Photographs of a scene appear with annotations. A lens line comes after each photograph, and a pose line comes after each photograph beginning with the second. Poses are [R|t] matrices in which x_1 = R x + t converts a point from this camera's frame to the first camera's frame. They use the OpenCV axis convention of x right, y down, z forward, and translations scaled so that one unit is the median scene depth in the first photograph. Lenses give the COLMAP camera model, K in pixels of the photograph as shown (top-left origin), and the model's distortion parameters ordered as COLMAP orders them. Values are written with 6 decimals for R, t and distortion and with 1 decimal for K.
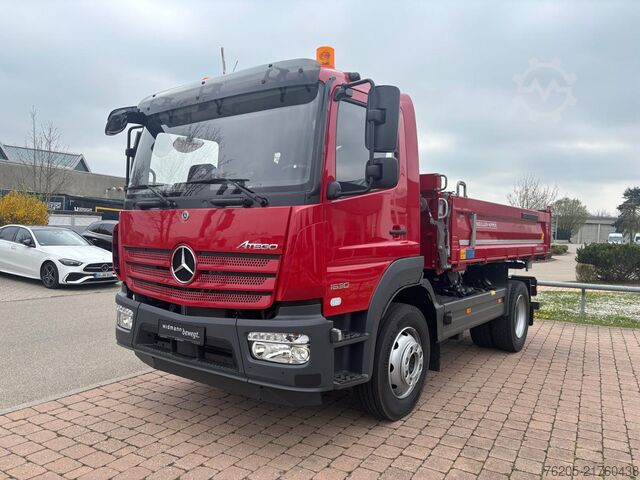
lens RADIAL K [[496.8, 0, 320.0], [0, 496.8, 240.0], [0, 0, 1]] dist [0.044629, -0.054750]
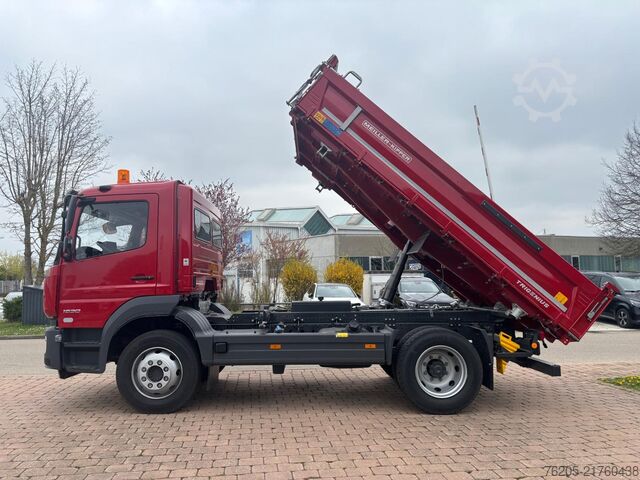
lens RADIAL K [[483.7, 0, 320.0], [0, 483.7, 240.0], [0, 0, 1]] dist [0.008200, 0.002036]
pose [[0.594126, -0.109036, -0.796948, 1.698709], [0.010635, 0.991748, -0.127760, 0.062802], [0.804302, 0.067430, 0.590383, 0.599649]]
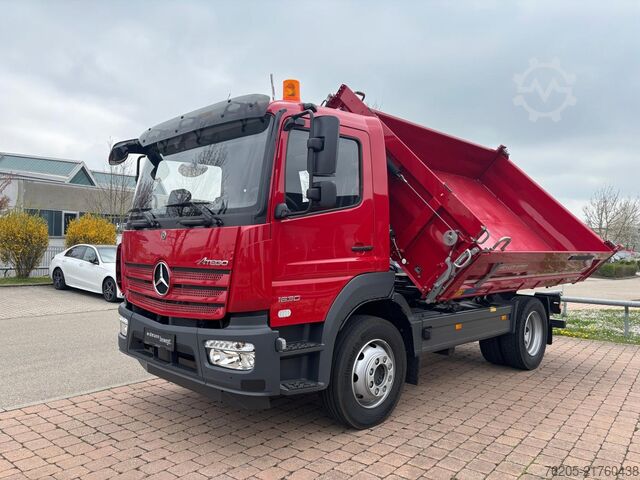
lens RADIAL K [[496.8, 0, 320.0], [0, 496.8, 240.0], [0, 0, 1]] dist [0.044629, -0.054750]
pose [[0.989970, -0.008883, -0.141000, 0.229871], [0.004302, 0.999454, -0.032762, -0.000066], [0.141214, 0.031827, 0.989467, -0.062797]]
